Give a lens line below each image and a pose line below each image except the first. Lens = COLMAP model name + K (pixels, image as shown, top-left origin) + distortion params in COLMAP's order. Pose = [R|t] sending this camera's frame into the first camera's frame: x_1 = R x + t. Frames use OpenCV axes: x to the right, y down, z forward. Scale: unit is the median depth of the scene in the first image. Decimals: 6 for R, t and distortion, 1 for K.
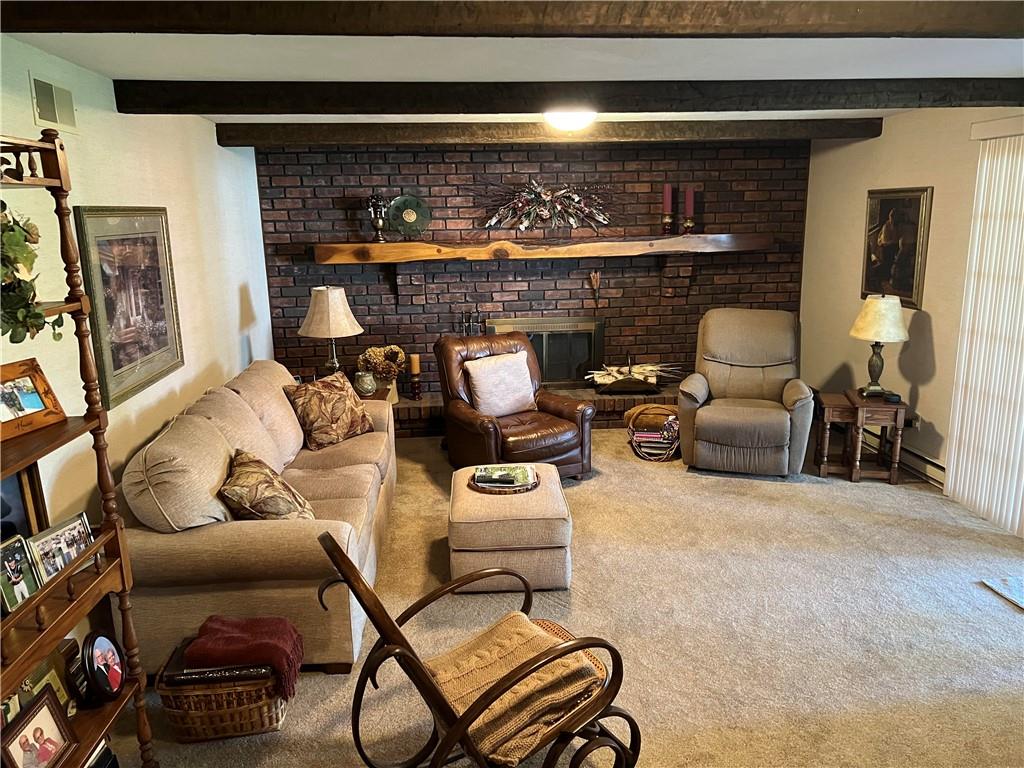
lens RADIAL K [[757.4, 0, 515.2], [0, 757.4, 382.7], [0, 0, 1]] dist [0.065623, -0.096237]
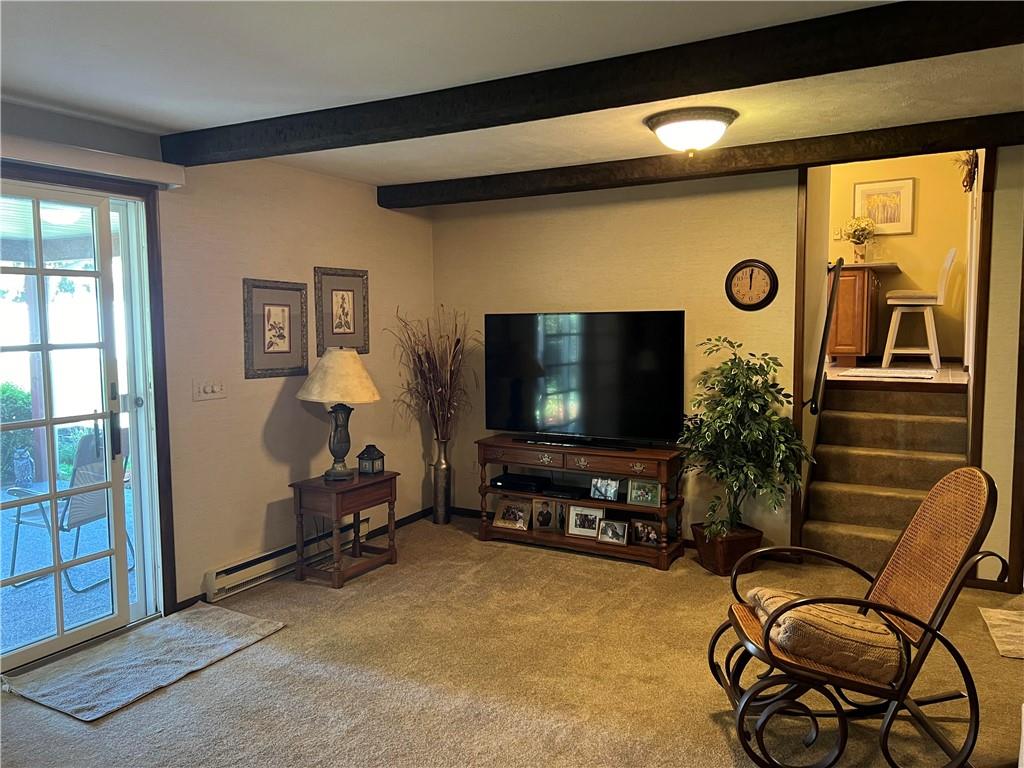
lens RADIAL K [[757.4, 0, 515.2], [0, 757.4, 382.7], [0, 0, 1]] dist [0.065623, -0.096237]
pose [[-0.829547, -0.023705, 0.557934, -0.114816], [0.139503, 0.958626, 0.248145, -0.134740], [-0.540732, 0.283681, -0.791918, 0.851552]]
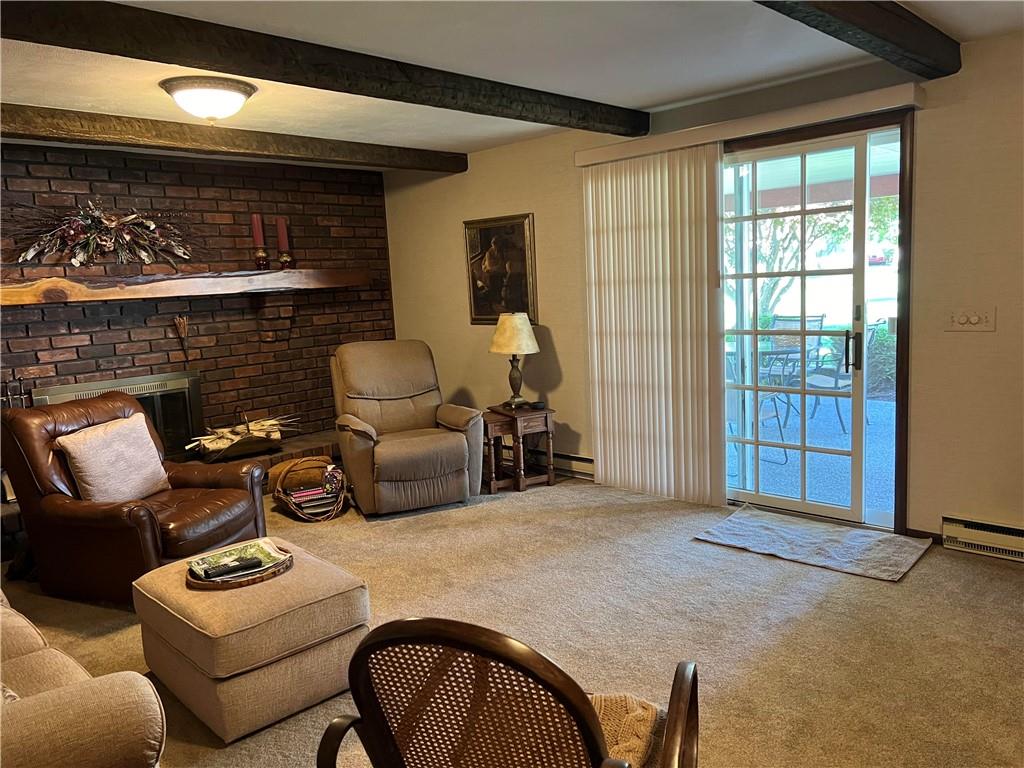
lens RADIAL K [[757.4, 0, 515.2], [0, 757.4, 382.7], [0, 0, 1]] dist [0.065623, -0.096237]
pose [[0.757189, -0.108163, 0.644179, -0.186786], [0.175630, 0.983590, -0.041289, 0.023944], [-0.629142, 0.144401, 0.763760, 0.186378]]
